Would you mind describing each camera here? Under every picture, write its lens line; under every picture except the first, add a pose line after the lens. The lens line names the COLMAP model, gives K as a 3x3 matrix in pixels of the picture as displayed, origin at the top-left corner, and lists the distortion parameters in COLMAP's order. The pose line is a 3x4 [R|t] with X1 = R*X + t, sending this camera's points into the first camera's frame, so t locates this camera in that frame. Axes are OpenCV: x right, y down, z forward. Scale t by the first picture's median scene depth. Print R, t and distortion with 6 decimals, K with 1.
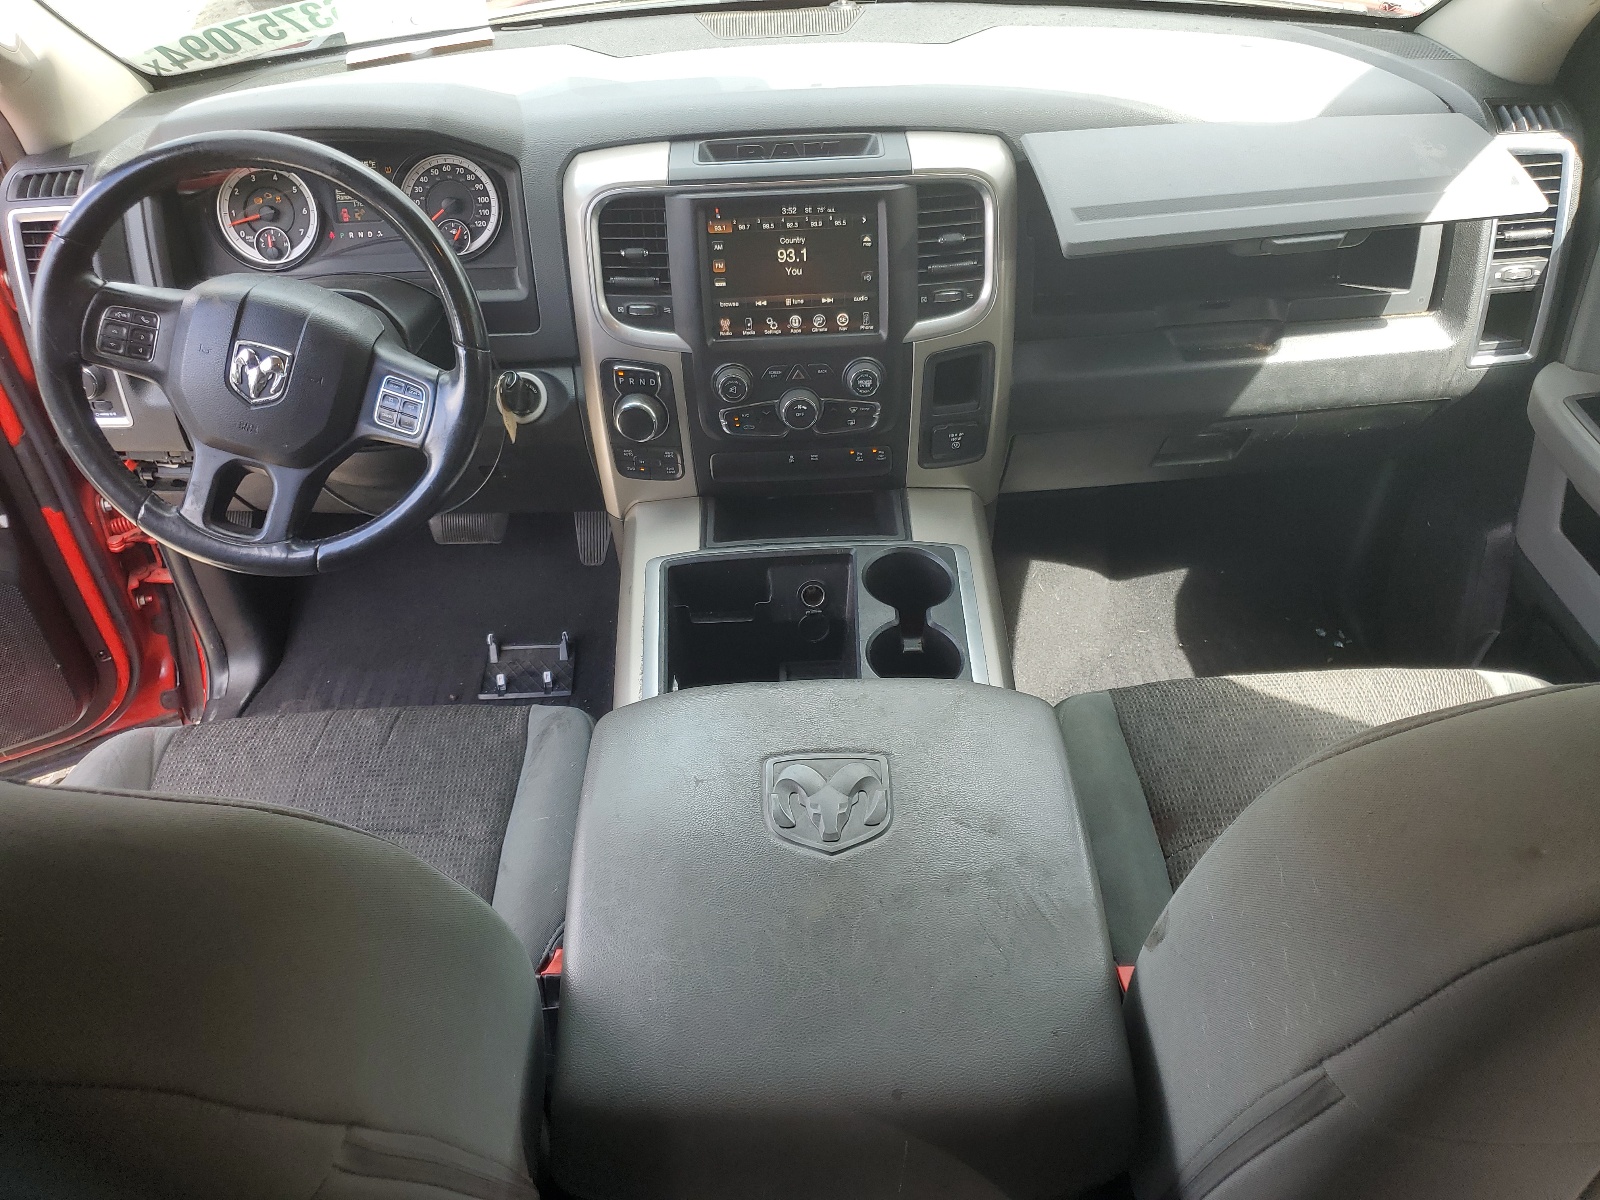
lens RADIAL K [[1302.1, 0, 798.3], [0, 1302.1, 600.7], [0, 0, 1]] dist [-0.001403, -0.000011]
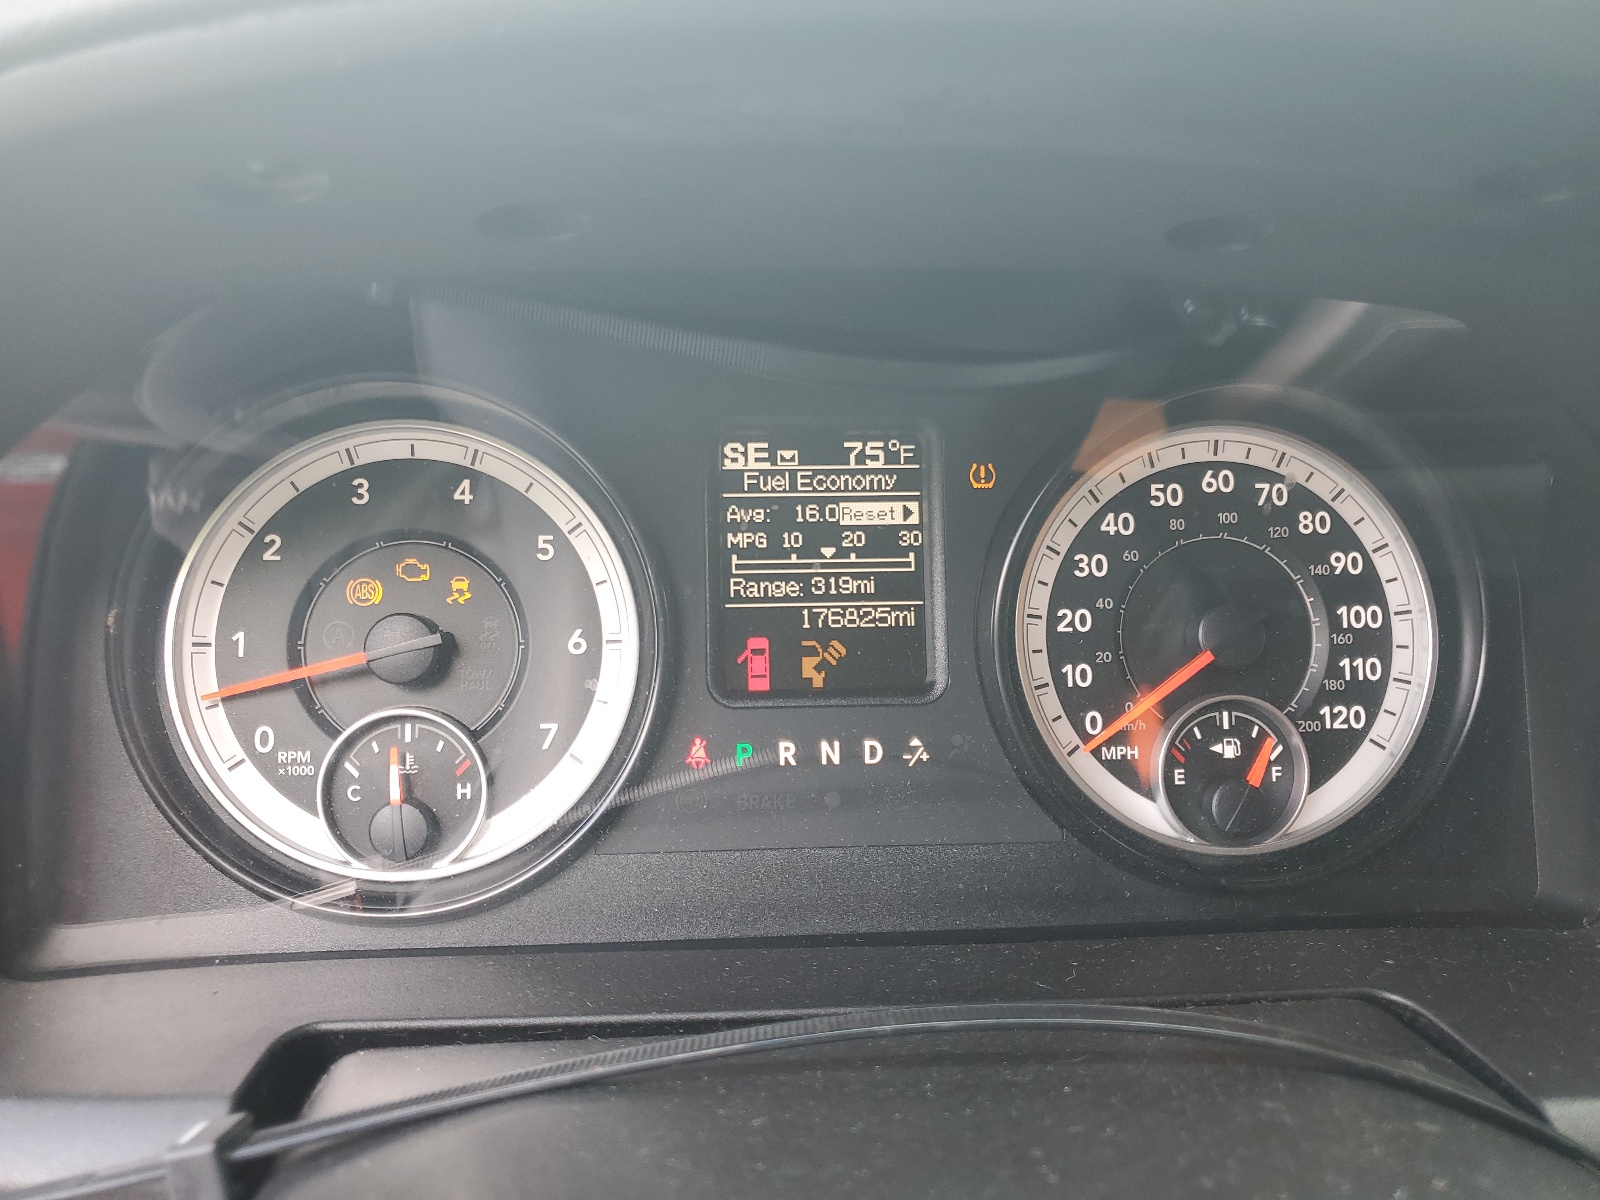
lens RADIAL K [[1302.1, 0, 802.6], [0, 1302.1, 602.1], [0, 0, 1]] dist [-0.001403, -0.000011]
pose [[0.998859, 0.022754, 0.041995, -0.350989], [-0.003354, 0.910482, -0.413535, -0.216383], [-0.047645, 0.412922, 0.909519, 0.799191]]
